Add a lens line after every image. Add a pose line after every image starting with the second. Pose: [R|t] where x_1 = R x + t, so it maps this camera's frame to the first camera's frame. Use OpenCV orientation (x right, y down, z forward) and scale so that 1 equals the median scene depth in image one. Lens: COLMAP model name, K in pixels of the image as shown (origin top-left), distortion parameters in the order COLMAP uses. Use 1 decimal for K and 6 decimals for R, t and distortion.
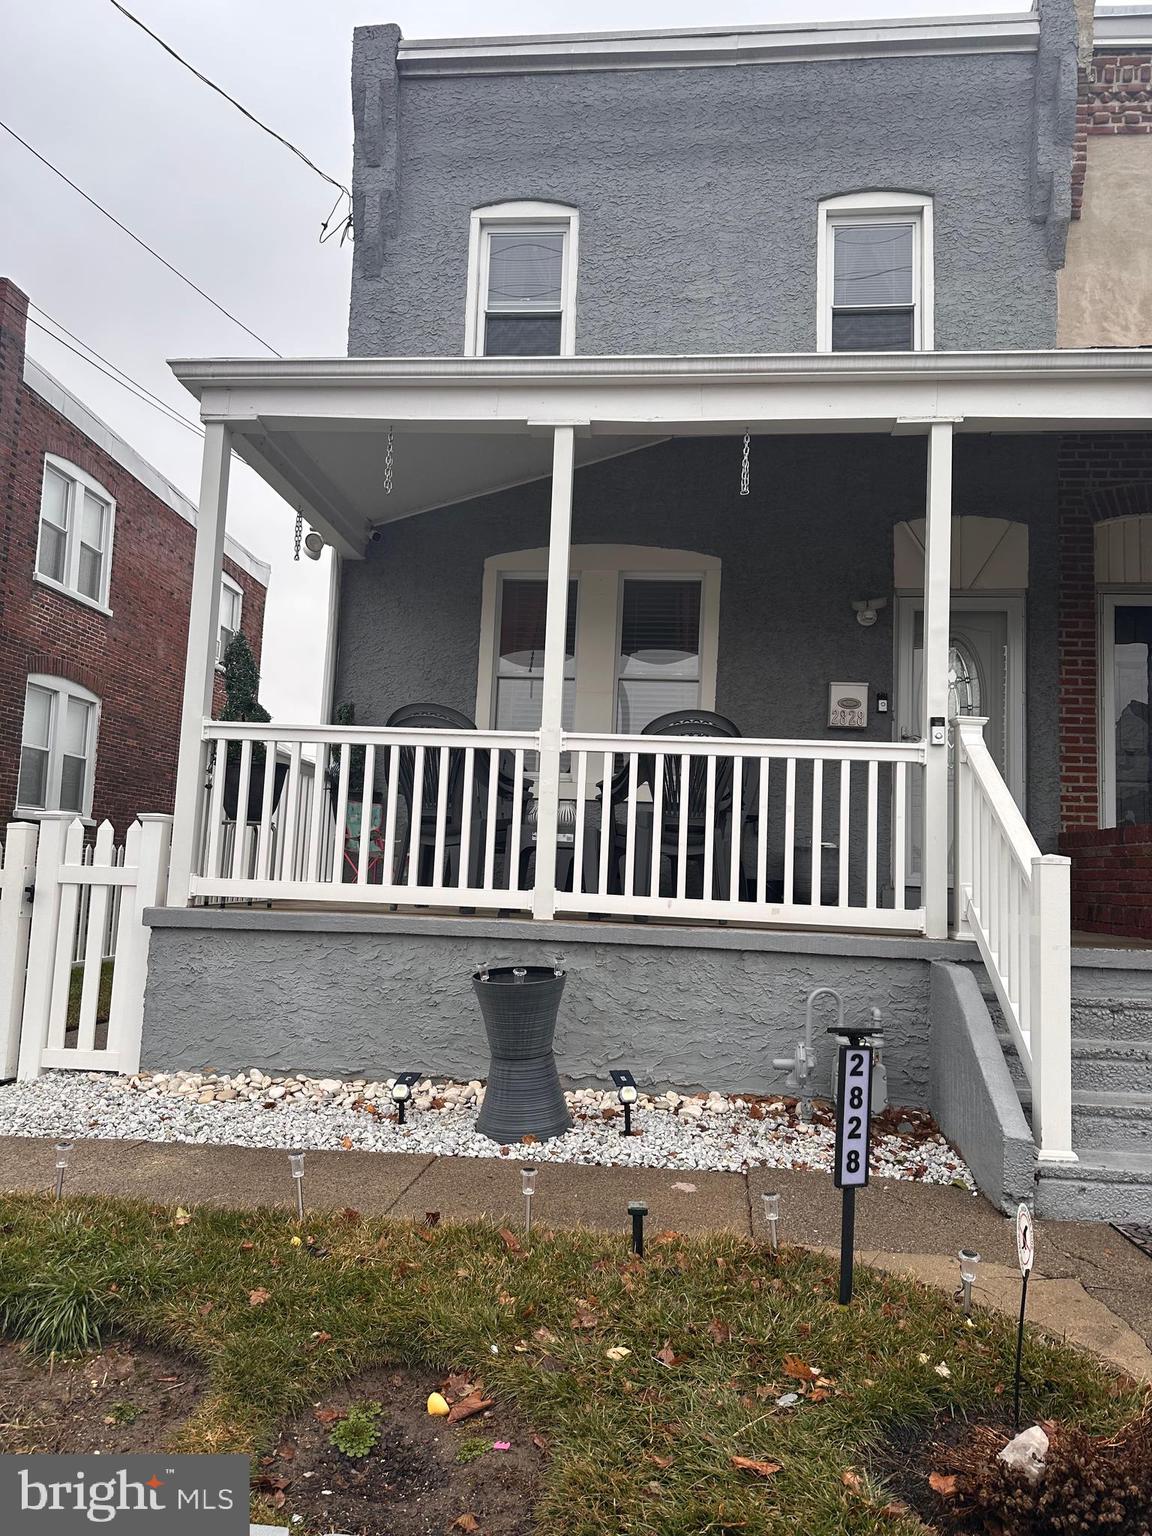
lens RADIAL K [[1086.7, 0, 571.0], [0, 1086.7, 746.7], [0, 0, 1]] dist [0.064980, -0.080713]
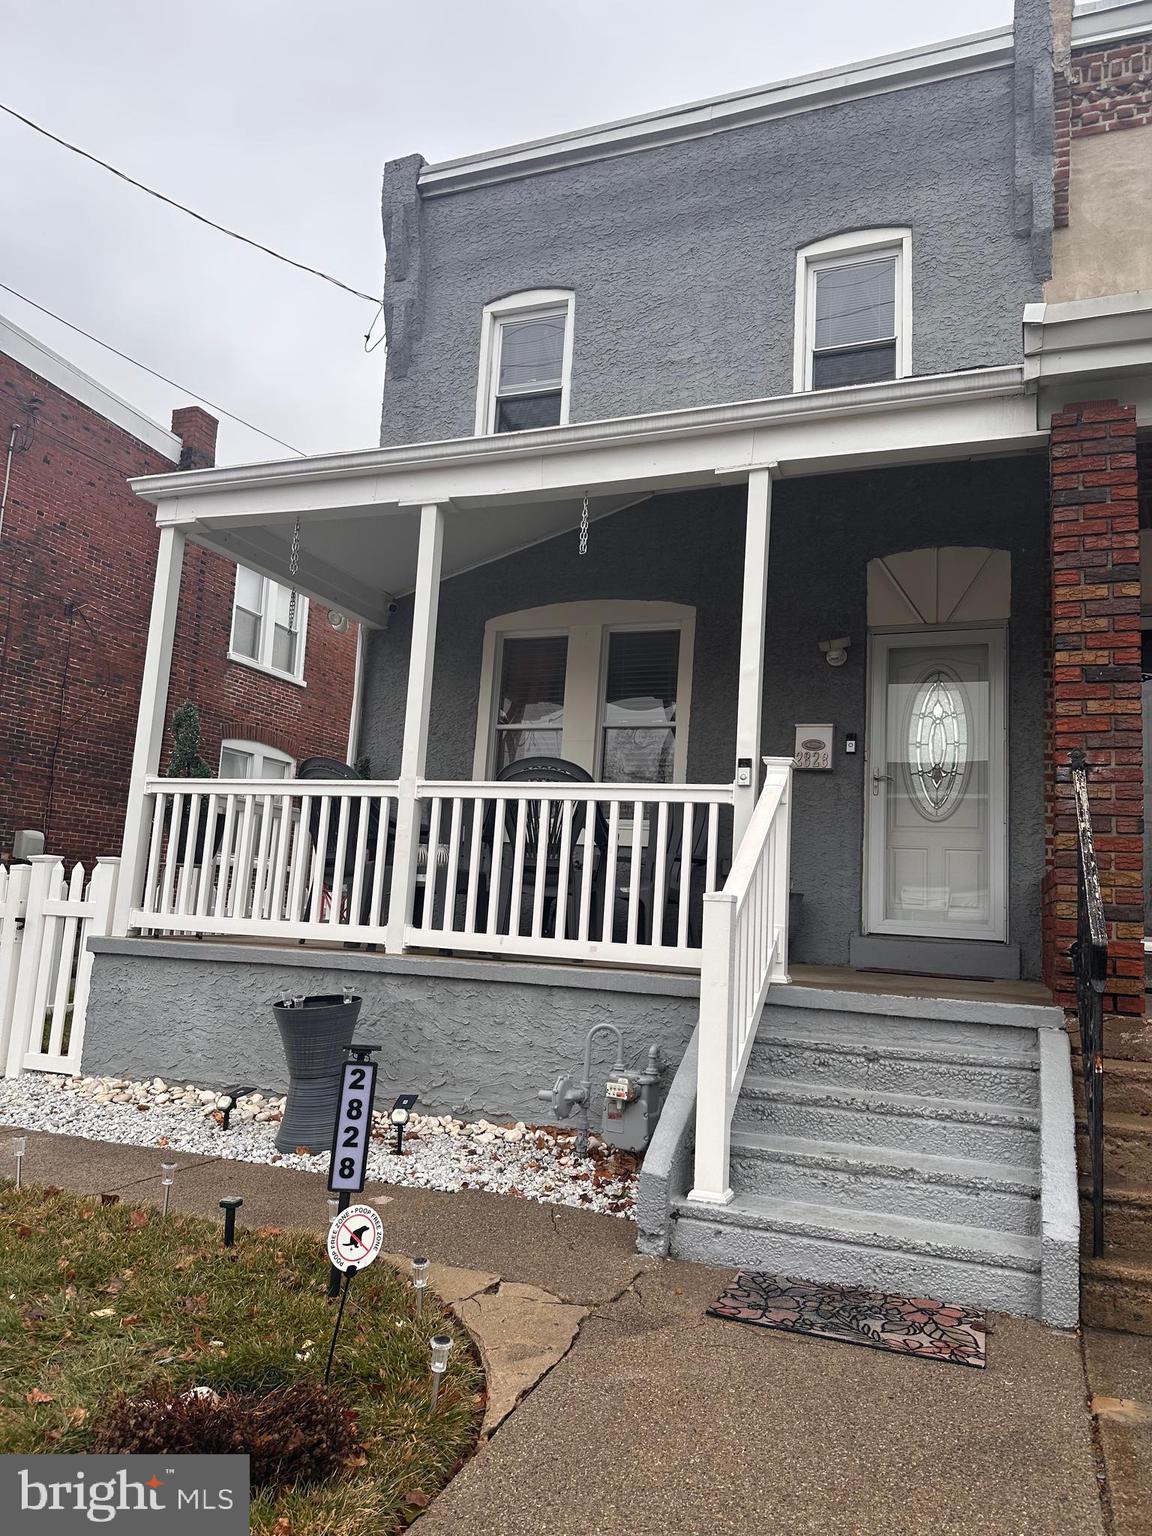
lens RADIAL K [[1086.7, 0, 569.3], [0, 1086.7, 739.3], [0, 0, 1]] dist [0.064980, -0.080713]
pose [[0.960006, -0.031008, -0.278258, 0.328006], [0.016175, 0.998331, -0.055448, 0.005962], [0.279512, 0.048730, 0.958905, -0.004470]]
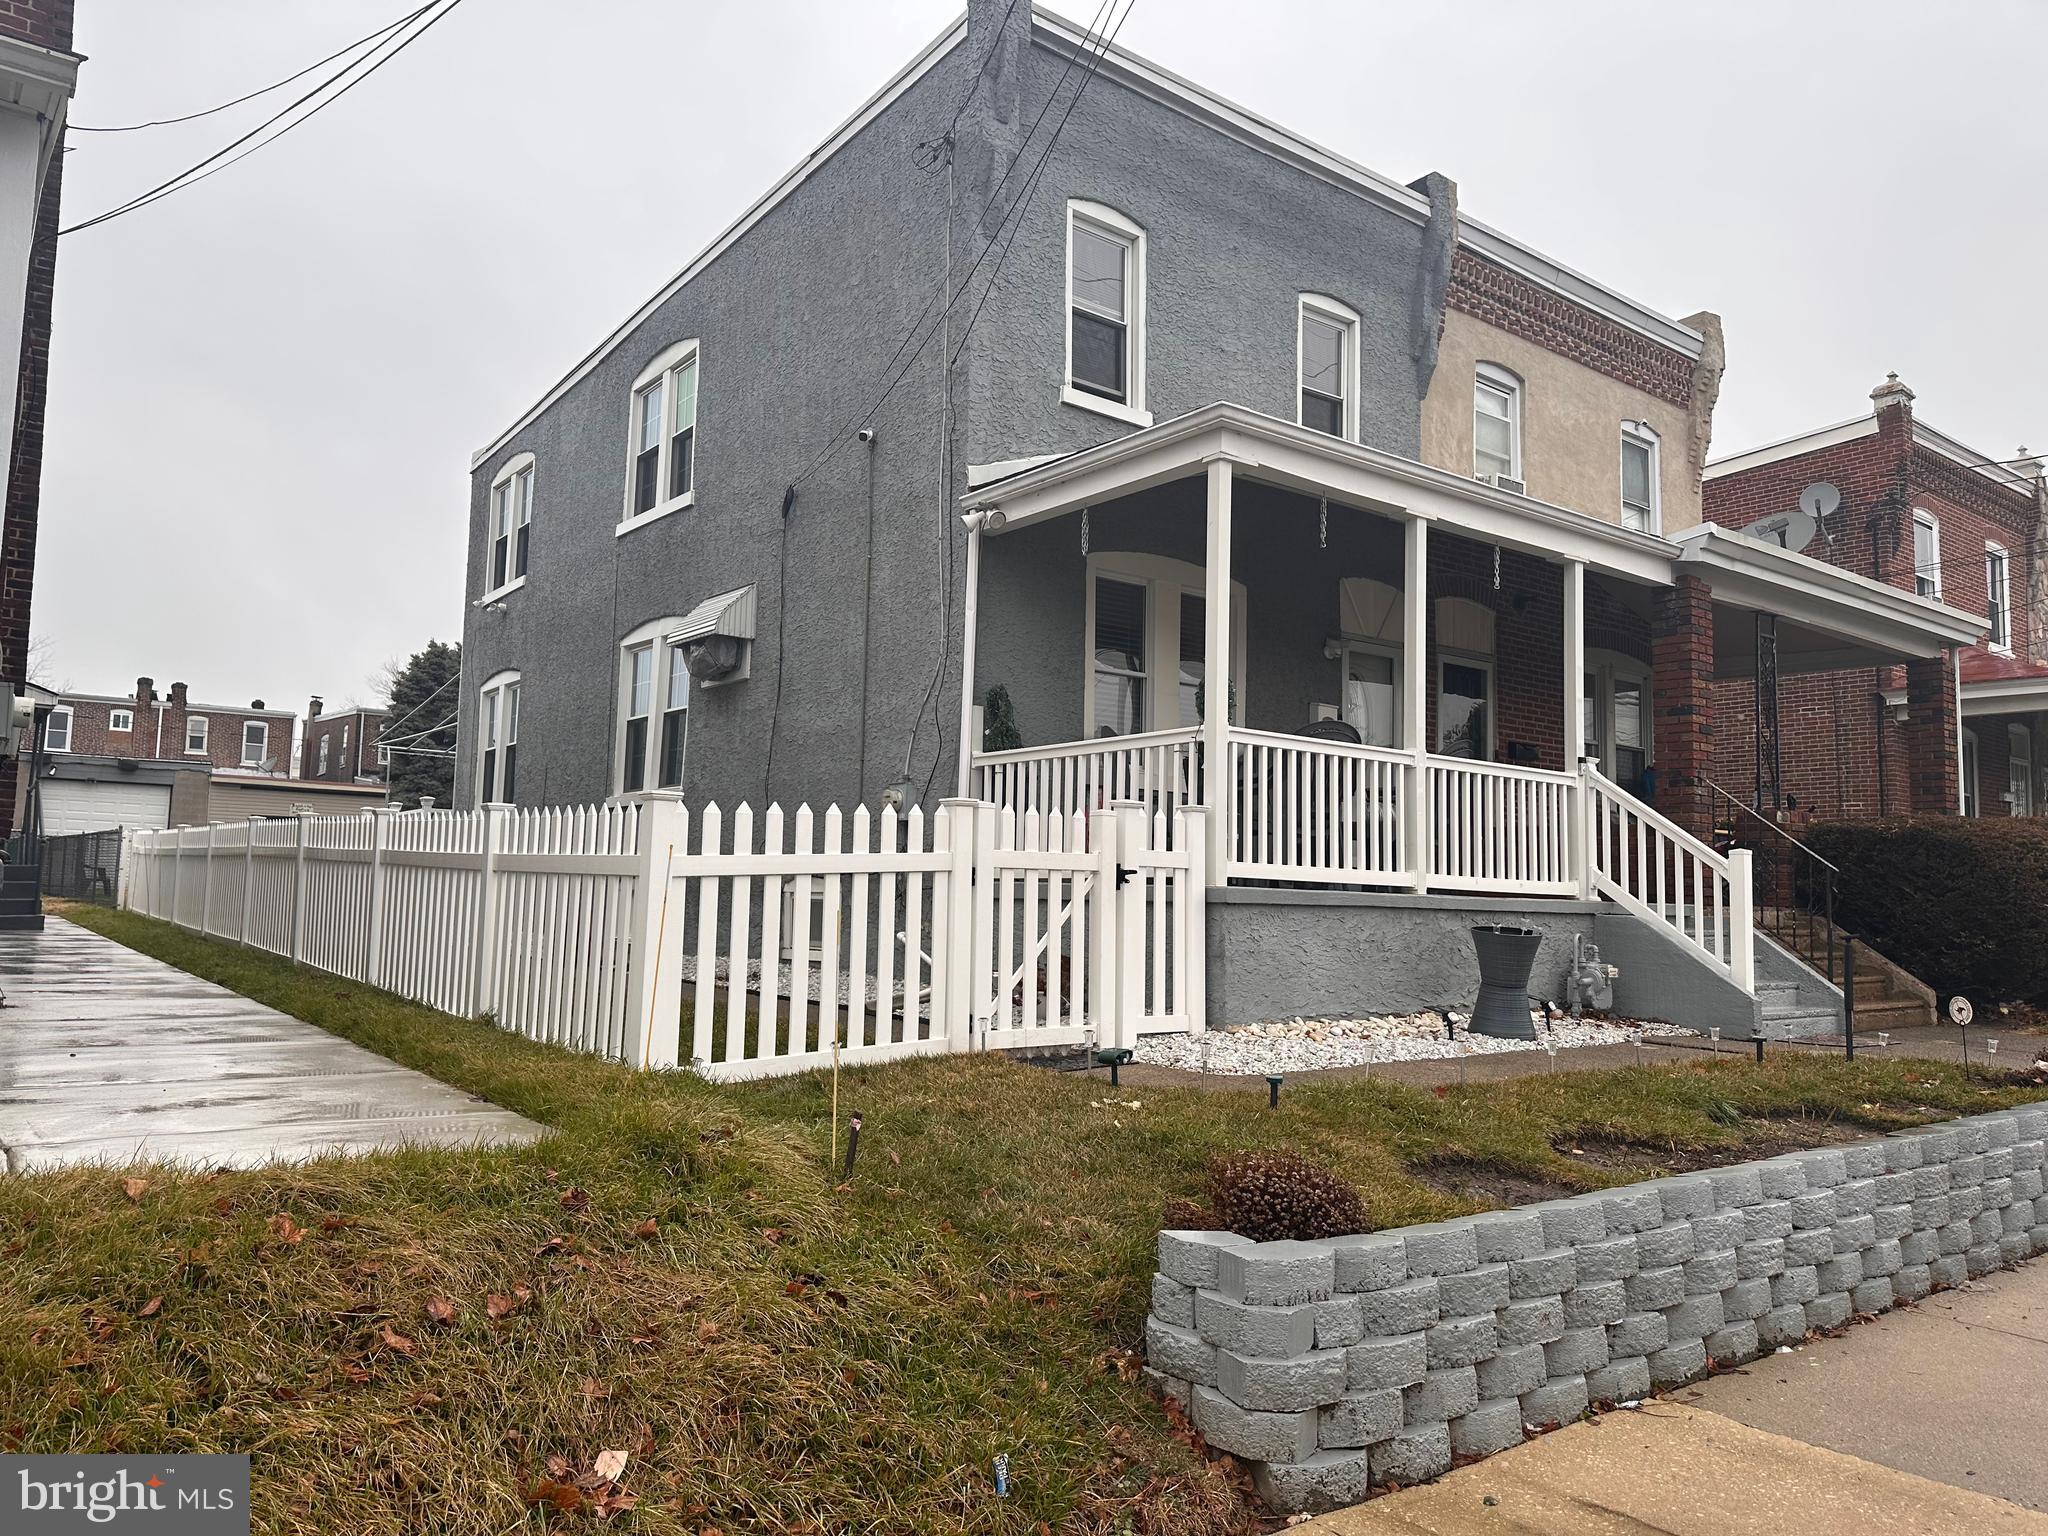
lens RADIAL K [[1448.9, 0, 1038.3], [0, 1448.9, 753.8], [0, 0, 1]] dist [0.064980, -0.080713]
pose [[0.727263, 0.051564, 0.684419, -1.152660], [-0.077468, 0.996969, 0.007206, 0.008423], [-0.681973, -0.058261, 0.729053, 0.023270]]
